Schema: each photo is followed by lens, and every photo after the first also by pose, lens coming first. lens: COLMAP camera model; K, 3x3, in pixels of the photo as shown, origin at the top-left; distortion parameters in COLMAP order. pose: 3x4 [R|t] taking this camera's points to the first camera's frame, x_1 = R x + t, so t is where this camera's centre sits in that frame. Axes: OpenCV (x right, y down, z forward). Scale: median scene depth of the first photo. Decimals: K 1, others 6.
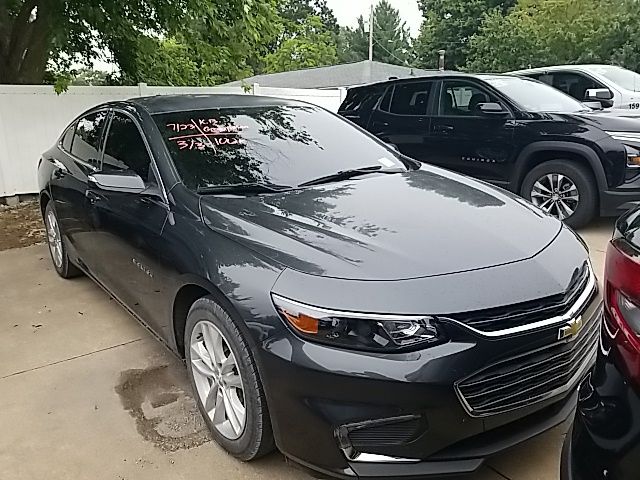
lens RADIAL K [[469.2, 0, 286.9], [0, 469.2, 242.7], [0, 0, 1]] dist [-0.010582, -0.000986]
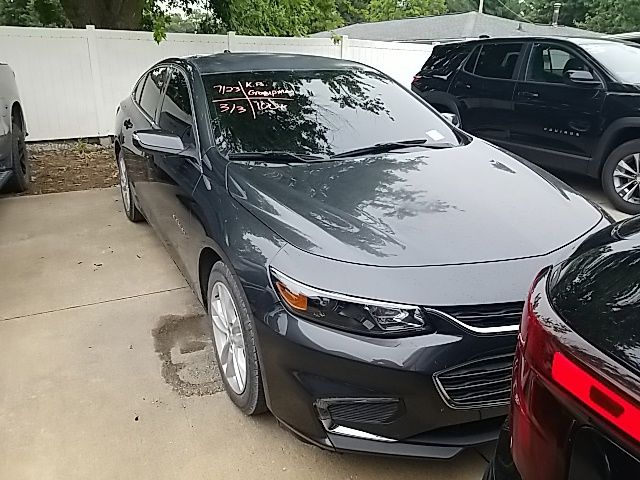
lens RADIAL K [[460.1, 0, 295.8], [0, 460.1, 240.0], [0, 0, 1]] dist [0.003525, -0.012132]
pose [[0.988272, 0.090955, -0.122661, 0.086706], [-0.079717, 0.992412, 0.093616, -0.030405], [0.130245, -0.082740, 0.988023, 0.002340]]
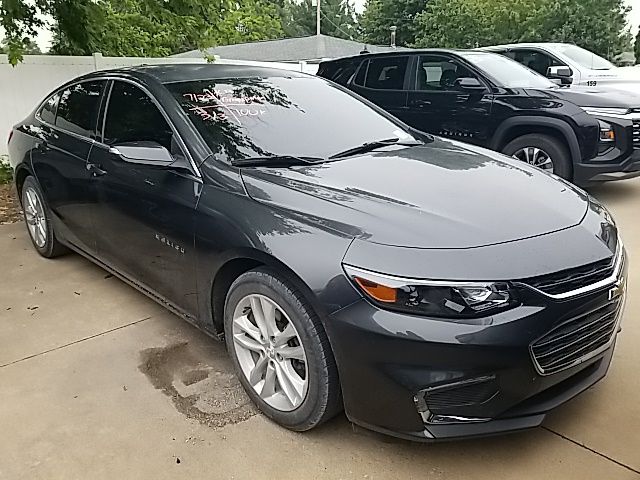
lens RADIAL K [[467.4, 0, 309.4], [0, 467.4, 237.0], [0, 0, 1]] dist [0.001698, -0.009809]
pose [[0.994402, -0.020078, 0.103734, -0.126125], [0.015772, 0.998986, 0.042167, 0.004568], [-0.104476, -0.040295, 0.993711, 0.011631]]
